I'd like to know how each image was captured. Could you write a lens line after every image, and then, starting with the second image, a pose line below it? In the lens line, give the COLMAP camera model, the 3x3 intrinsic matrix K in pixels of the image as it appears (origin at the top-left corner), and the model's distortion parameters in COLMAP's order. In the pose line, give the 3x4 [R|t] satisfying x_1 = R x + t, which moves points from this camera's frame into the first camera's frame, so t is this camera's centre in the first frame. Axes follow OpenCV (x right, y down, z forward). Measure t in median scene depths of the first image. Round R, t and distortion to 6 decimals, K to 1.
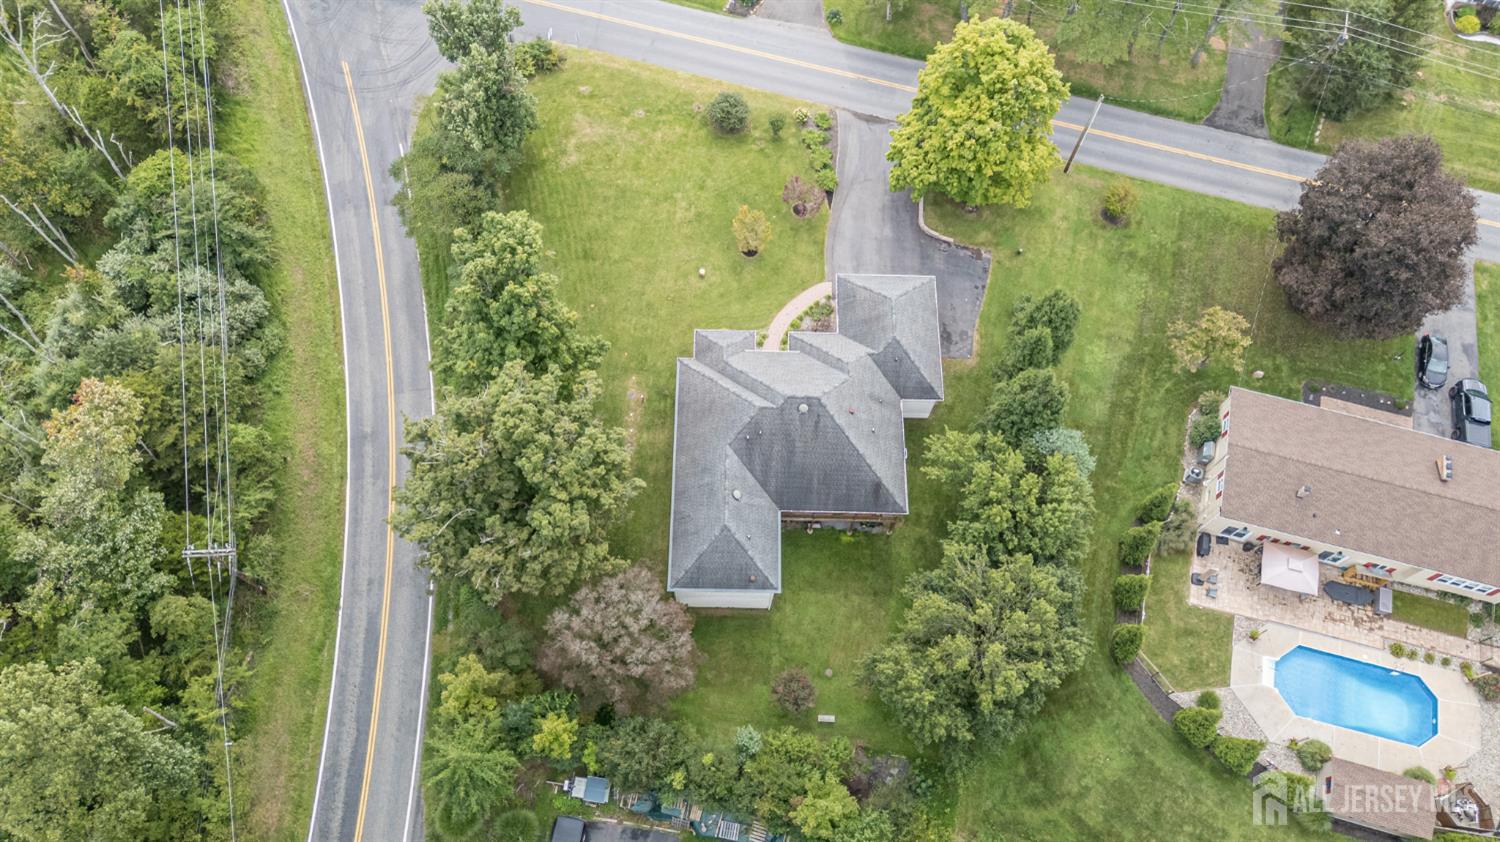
lens RADIAL K [[1100.2, 0, 750.0], [0, 1100.2, 421.0], [0, 0, 1]] dist [0.062453, -0.064048]
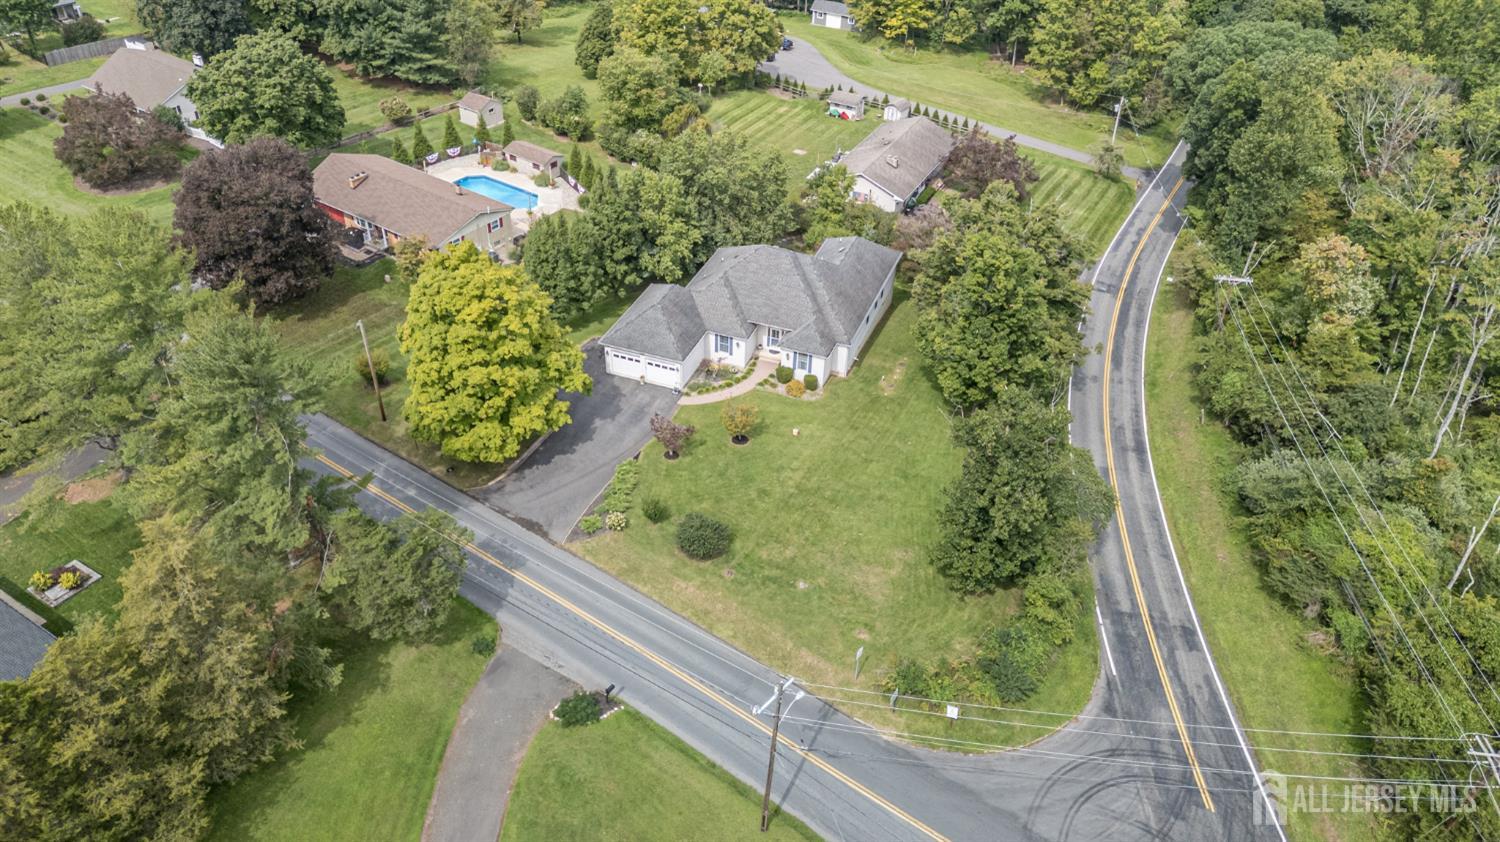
lens RADIAL K [[1100.2, 0, 750.0], [0, 1100.2, 421.0], [0, 0, 1]] dist [0.062453, -0.064048]
pose [[-0.939401, -0.246384, 0.238371, -0.251035], [0.283238, -0.166071, 0.944562, -1.135033], [-0.193138, 0.954838, 0.225793, 0.816762]]
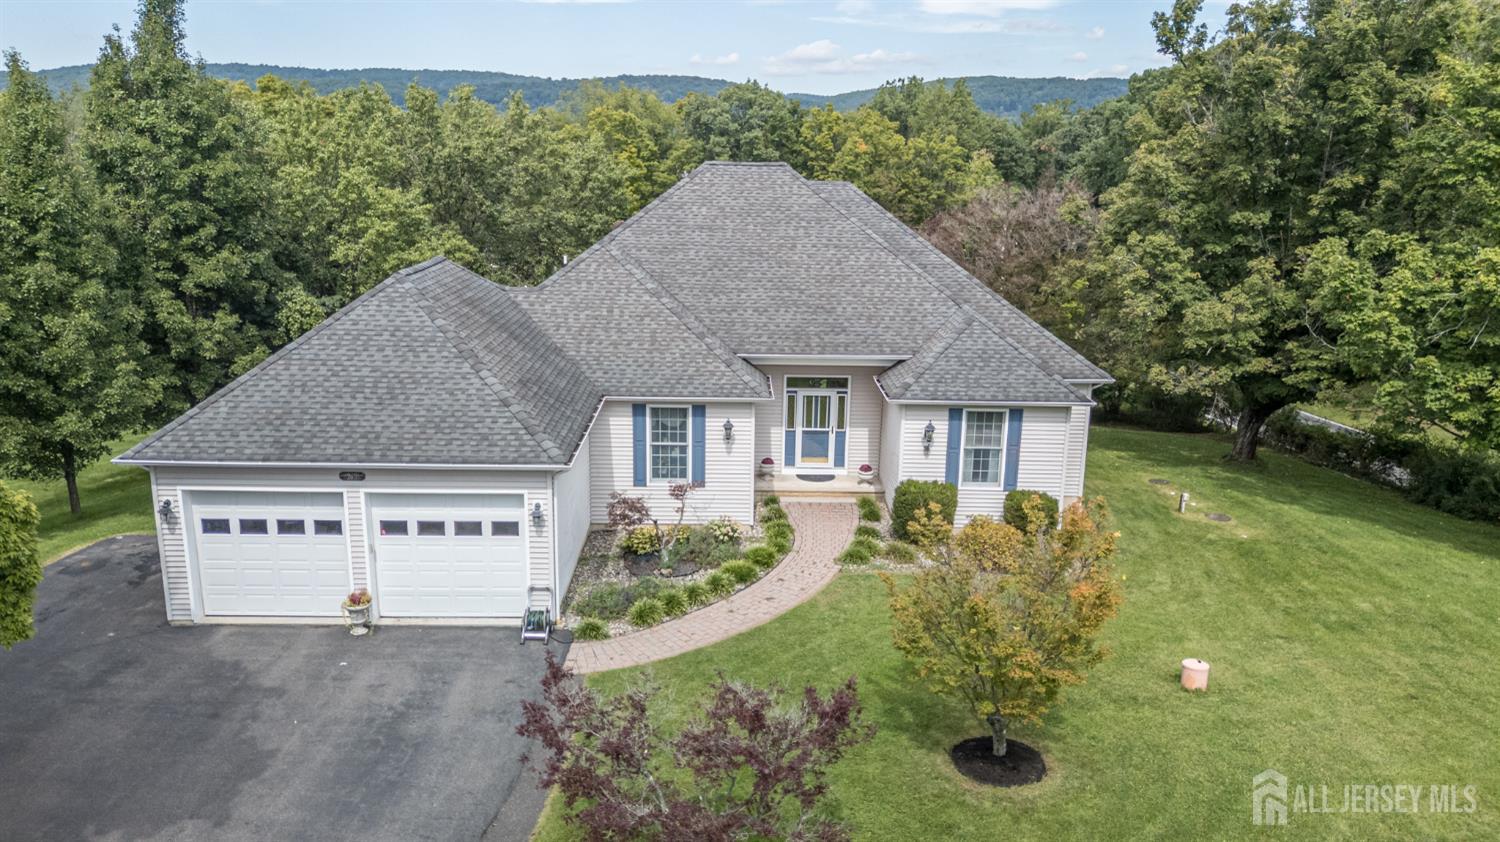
lens RADIAL K [[1100.2, 0, 750.0], [0, 1100.2, 421.0], [0, 0, 1]] dist [0.062453, -0.064048]
pose [[-0.998620, -0.038451, -0.035760, 0.050460], [-0.042105, 0.179412, 0.982873, -0.359831], [-0.031377, 0.983022, -0.180784, 1.047239]]
